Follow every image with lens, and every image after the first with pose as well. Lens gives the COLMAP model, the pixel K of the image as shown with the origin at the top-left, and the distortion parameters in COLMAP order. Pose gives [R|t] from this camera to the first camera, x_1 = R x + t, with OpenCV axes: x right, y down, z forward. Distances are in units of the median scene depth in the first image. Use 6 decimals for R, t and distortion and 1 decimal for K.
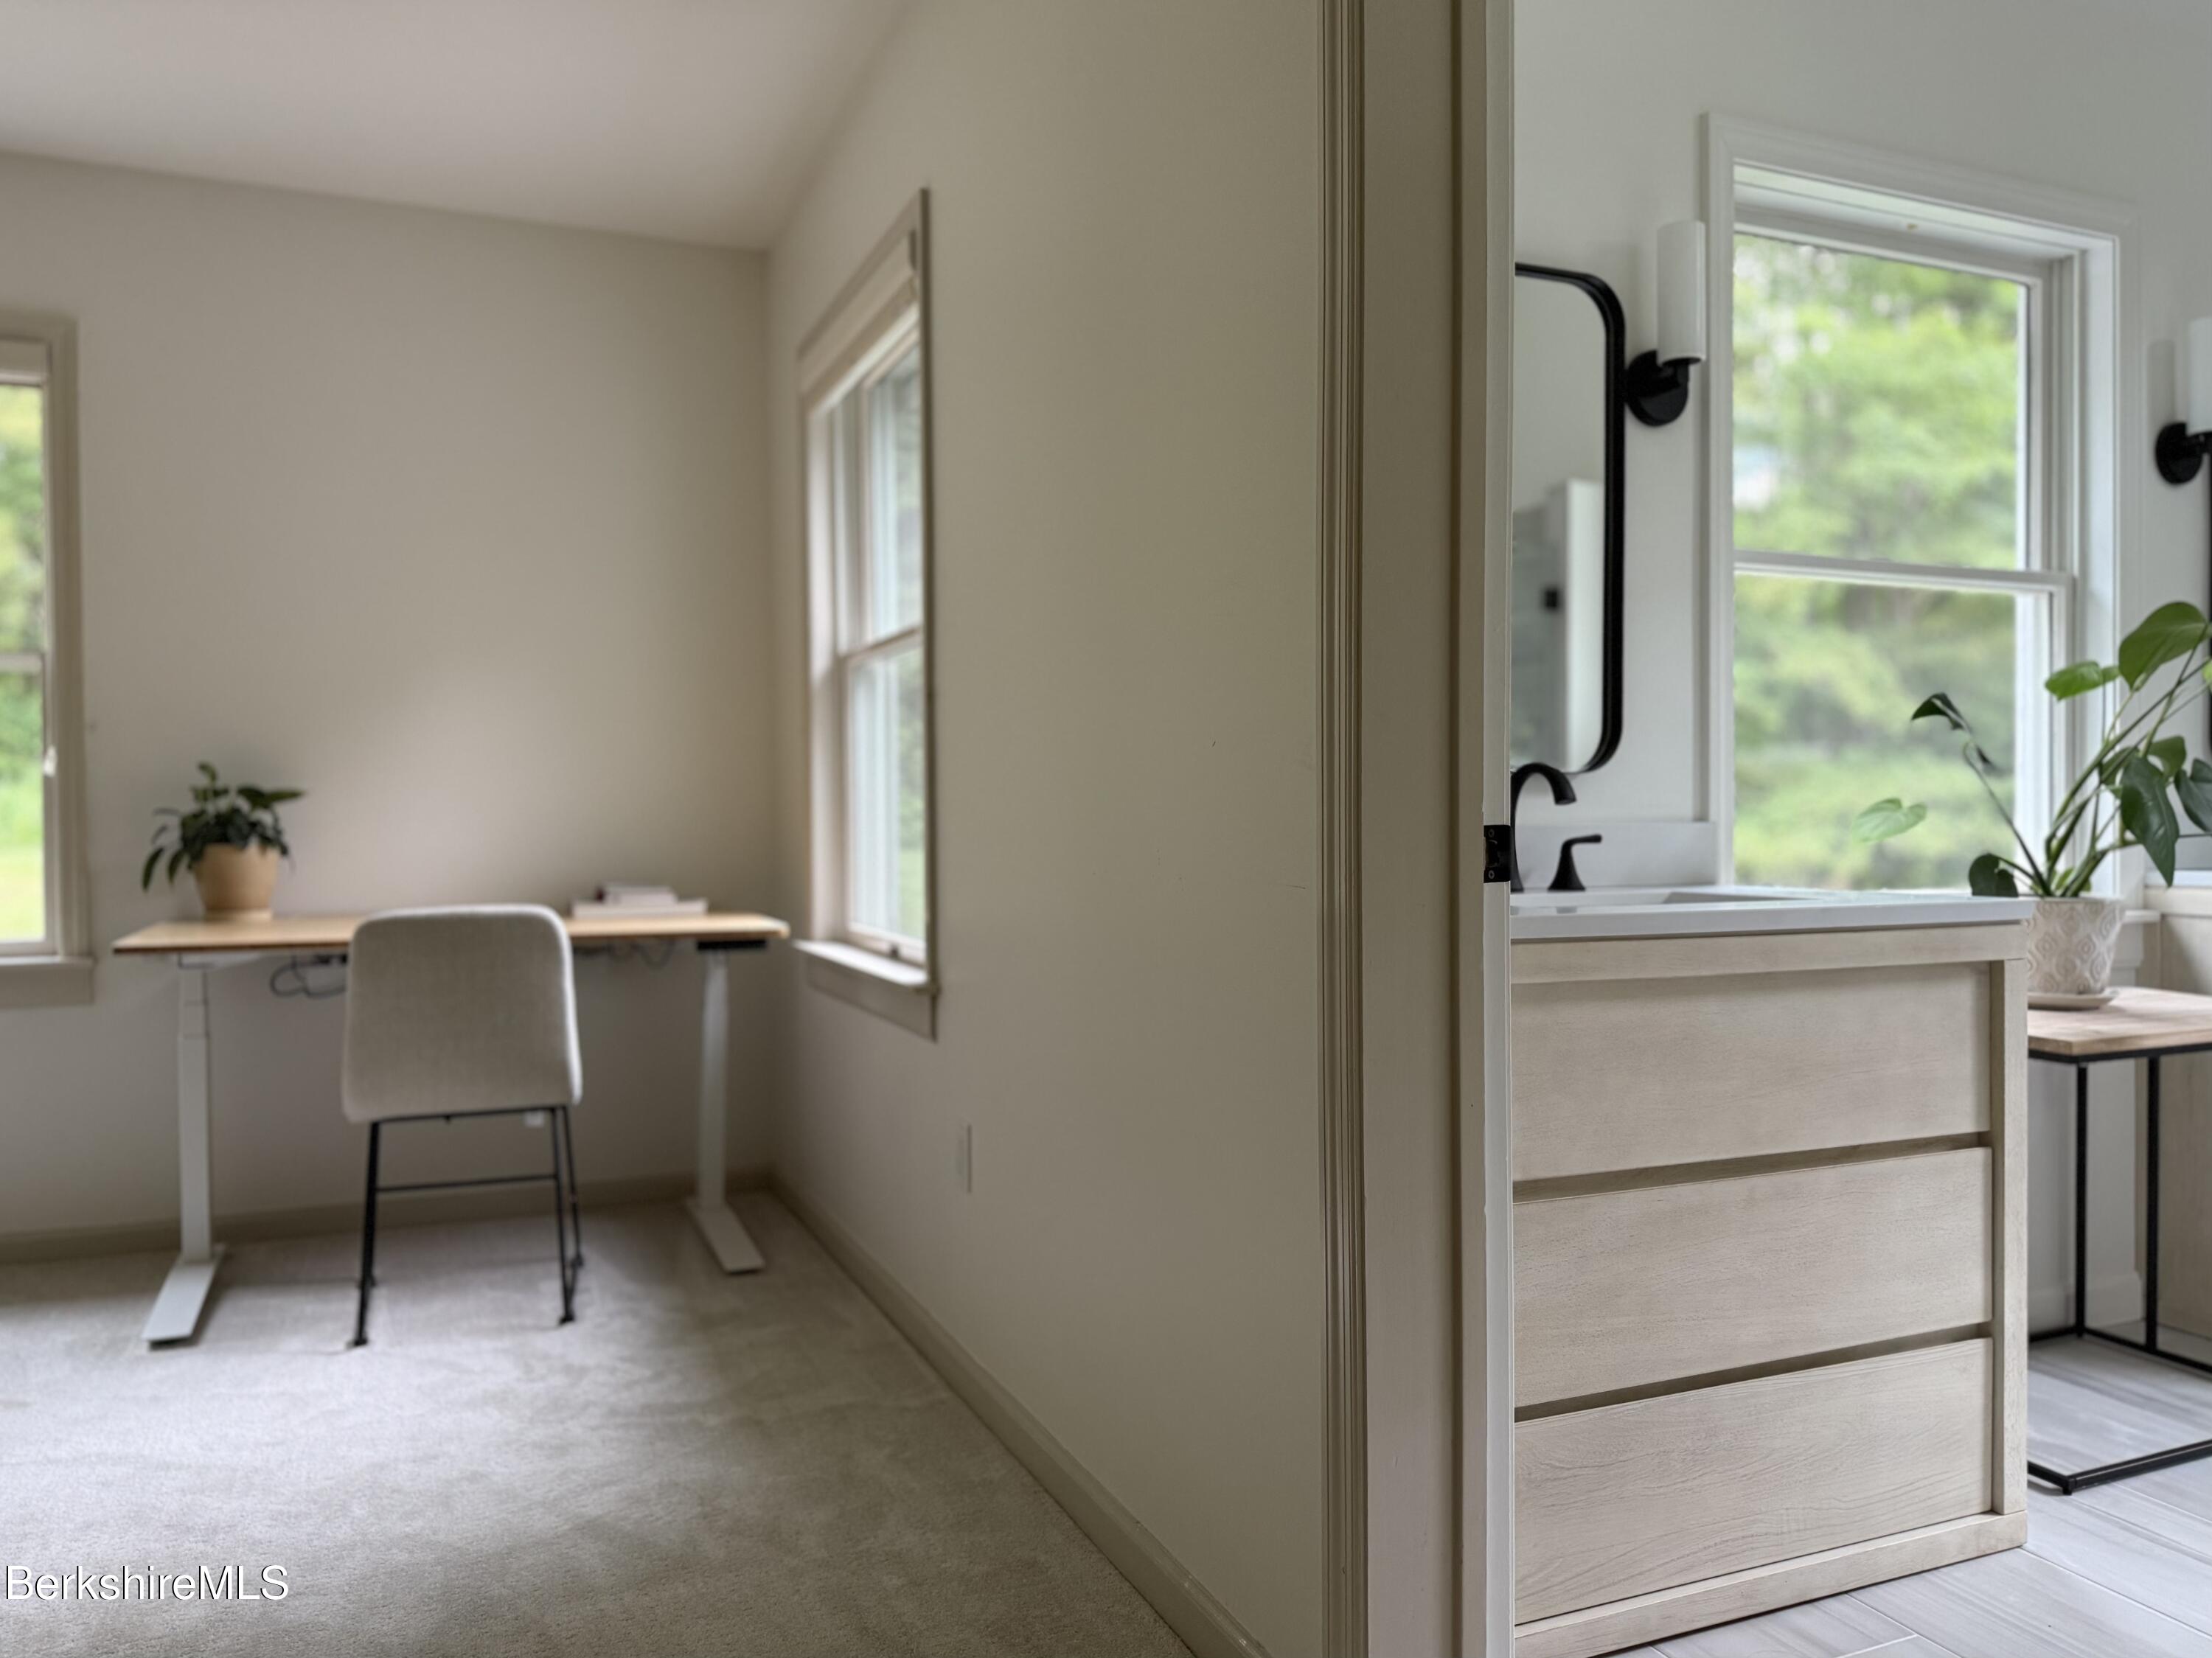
lens RADIAL K [[1596.2, 0, 1106.0], [0, 1596.2, 829.0], [0, 0, 1]] dist [-0.003135, -0.001753]
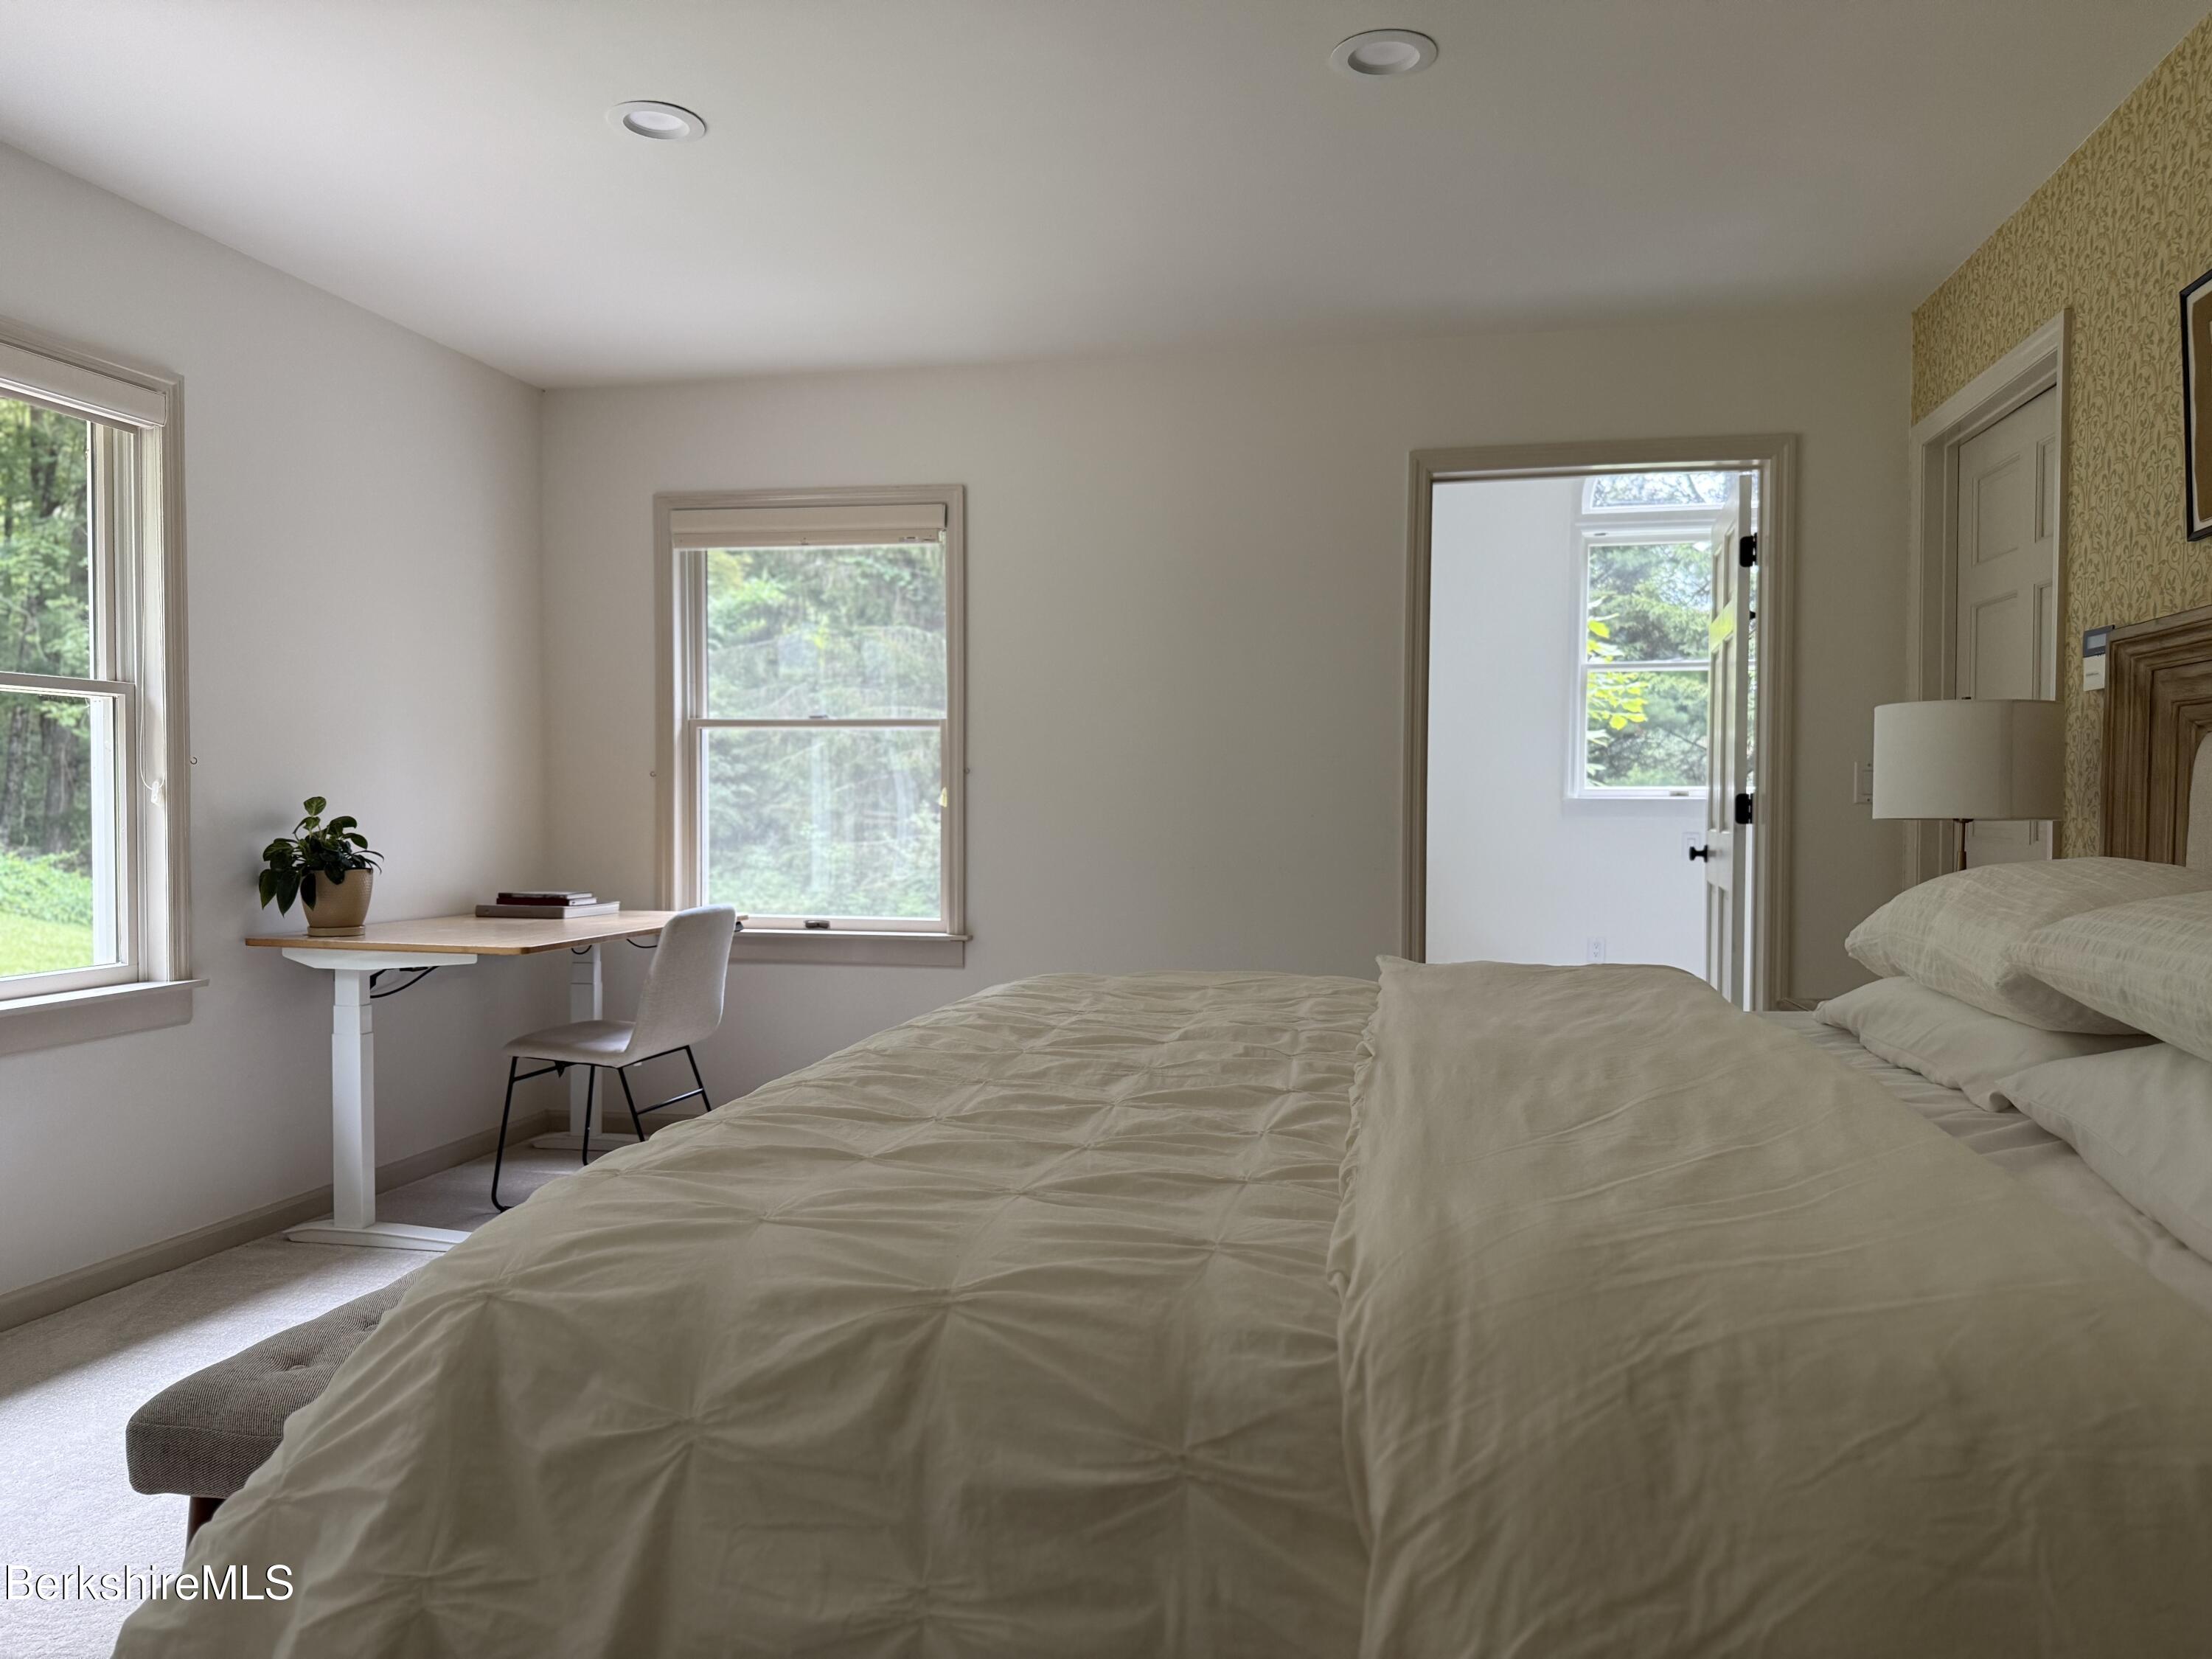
lens RADIAL K [[1558.5, 0, 1067.2], [0, 1558.5, 853.8], [0, 0, 1]] dist [0.004293, -0.000779]
pose [[0.589315, -0.018350, 0.807695, -1.568288], [0.002630, 0.999780, 0.020794, -0.031556], [-0.807899, -0.010130, 0.589234, -0.112131]]
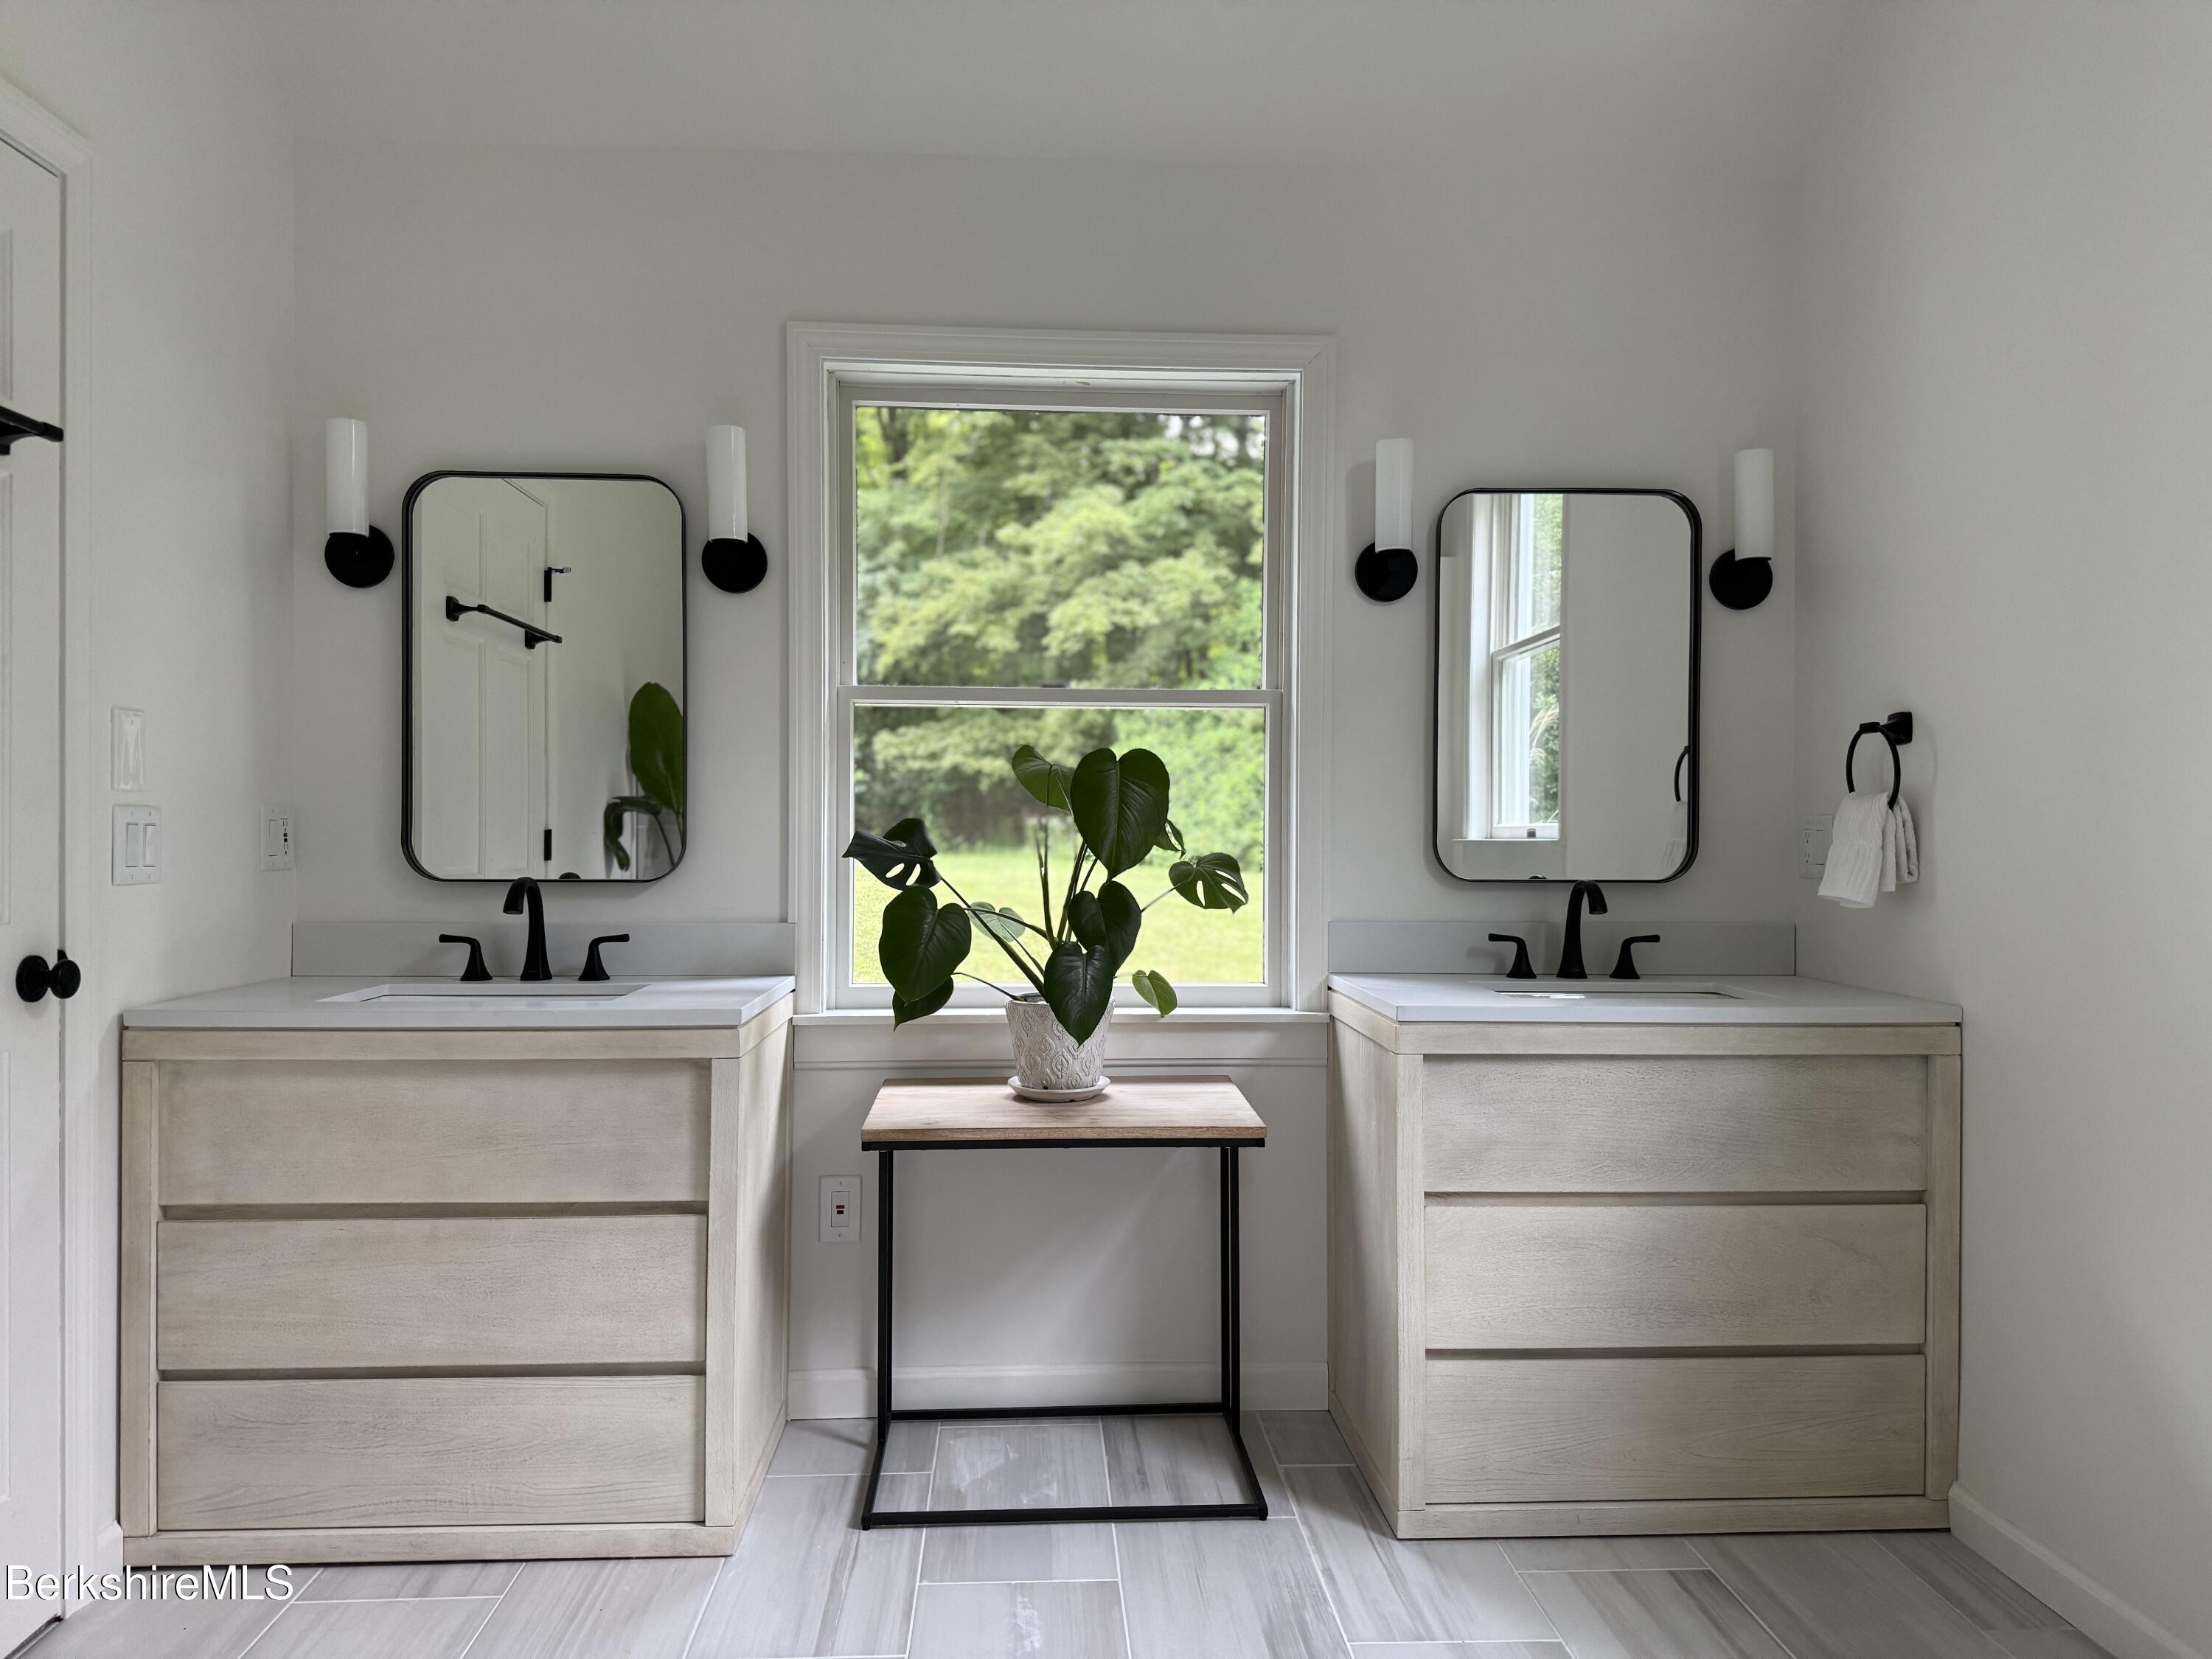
lens RADIAL K [[1511.8, 0, 1106.0], [0, 1511.8, 829.5], [0, 0, 1]] dist [-0.001160, -0.001535]
pose [[0.941073, 0.005651, -0.338155, 1.011253], [-0.009249, 0.999916, -0.009031, -0.068076], [0.338076, 0.011627, 0.941047, 0.027066]]
